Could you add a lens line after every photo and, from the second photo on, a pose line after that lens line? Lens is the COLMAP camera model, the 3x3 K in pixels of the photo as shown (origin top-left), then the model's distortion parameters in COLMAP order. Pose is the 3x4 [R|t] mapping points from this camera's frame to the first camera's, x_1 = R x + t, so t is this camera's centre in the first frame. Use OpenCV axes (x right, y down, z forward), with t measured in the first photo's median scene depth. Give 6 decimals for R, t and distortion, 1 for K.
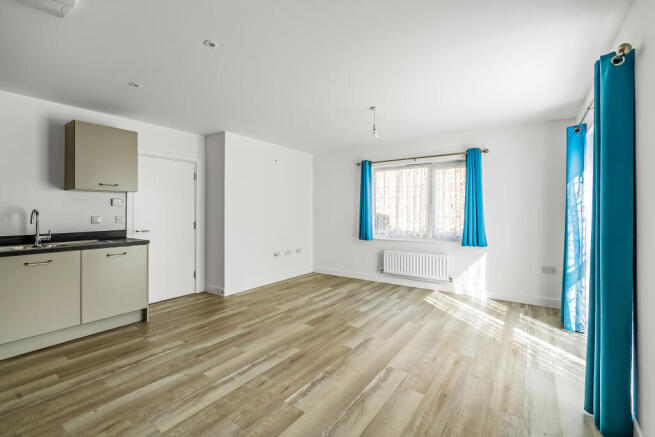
lens RADIAL K [[292.3, 0, 328.0], [0, 292.3, 216.2], [0, 0, 1]] dist [0.001364, 0.000163]
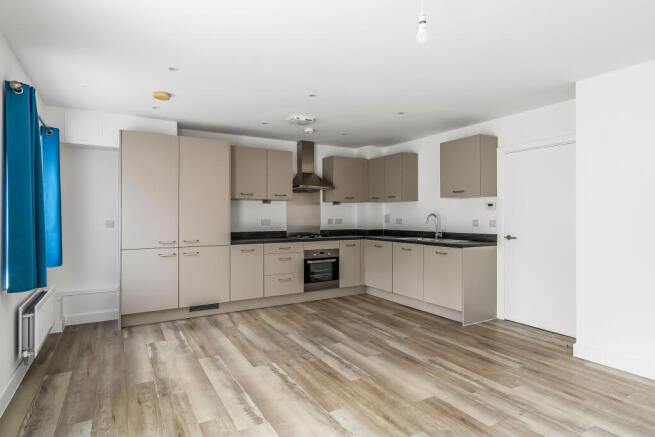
lens RADIAL K [[377.7, 0, 329.5], [0, 377.7, 215.2], [0, 0, 1]] dist [0.002040, 0.001566]
pose [[-0.430635, -0.001918, -0.902524, 0.968178], [-0.013632, 0.999897, 0.004380, -0.019524], [0.902423, 0.014189, -0.430617, 1.497282]]
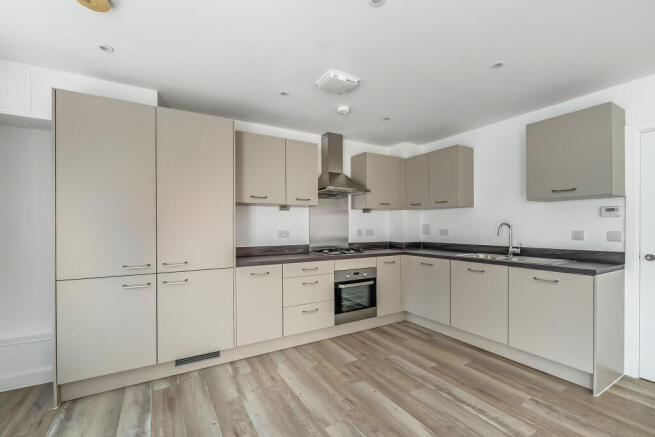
lens RADIAL K [[292.3, 0, 330.0], [0, 292.3, 228.5], [0, 0, 1]] dist [0.001364, 0.000163]
pose [[-0.419138, 0.009240, -0.907876, 0.268114], [-0.011904, 0.999806, 0.015671, -0.013295], [0.907845, 0.017376, -0.418947, 0.968349]]
